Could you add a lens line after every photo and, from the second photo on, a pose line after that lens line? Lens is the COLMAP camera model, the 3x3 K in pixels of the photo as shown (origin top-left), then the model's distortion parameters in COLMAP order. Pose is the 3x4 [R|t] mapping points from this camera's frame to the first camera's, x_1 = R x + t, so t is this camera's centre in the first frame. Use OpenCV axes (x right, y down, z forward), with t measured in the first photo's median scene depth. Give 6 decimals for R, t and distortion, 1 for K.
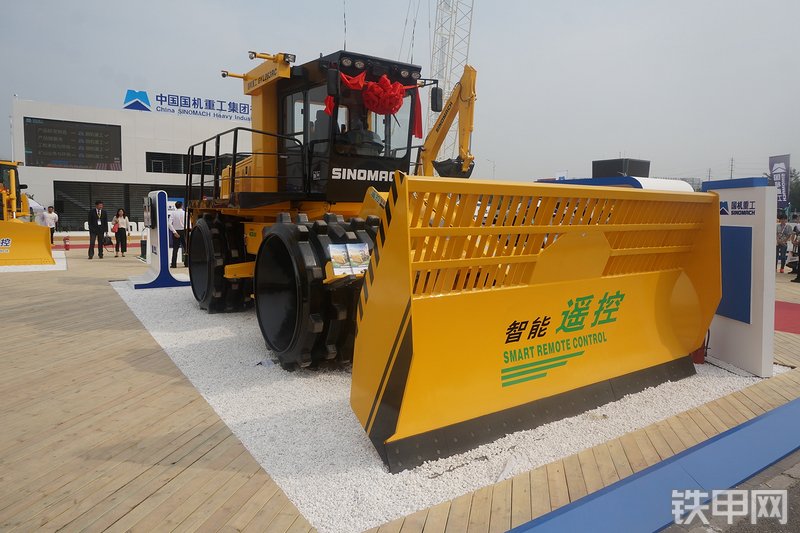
lens RADIAL K [[528.4, 0, 404.4], [0, 528.4, 252.1], [0, 0, 1]] dist [-0.050330, 0.036923]
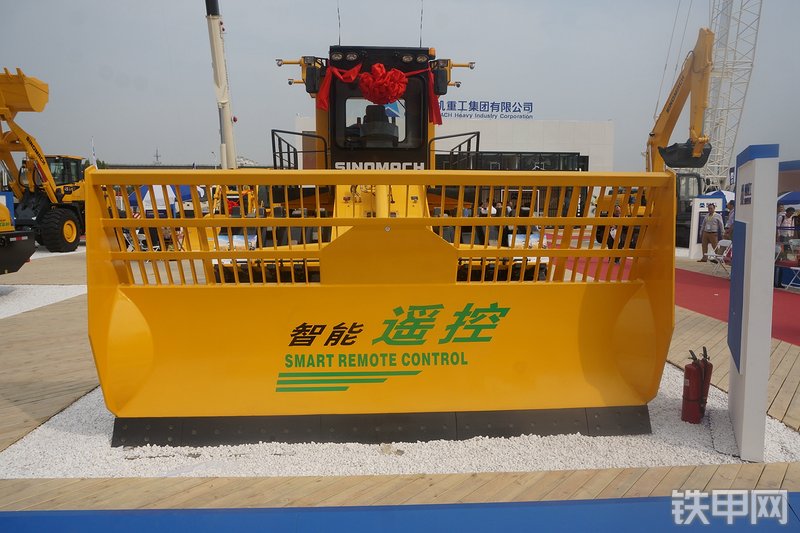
lens RADIAL K [[528.4, 0, 404.4], [0, 528.4, 252.1], [0, 0, 1]] dist [-0.050330, 0.036923]
pose [[0.860453, 0.037465, -0.508151, 0.728685], [-0.033150, 0.999296, 0.017544, -0.011613], [0.508451, 0.001750, 0.861089, 0.272957]]
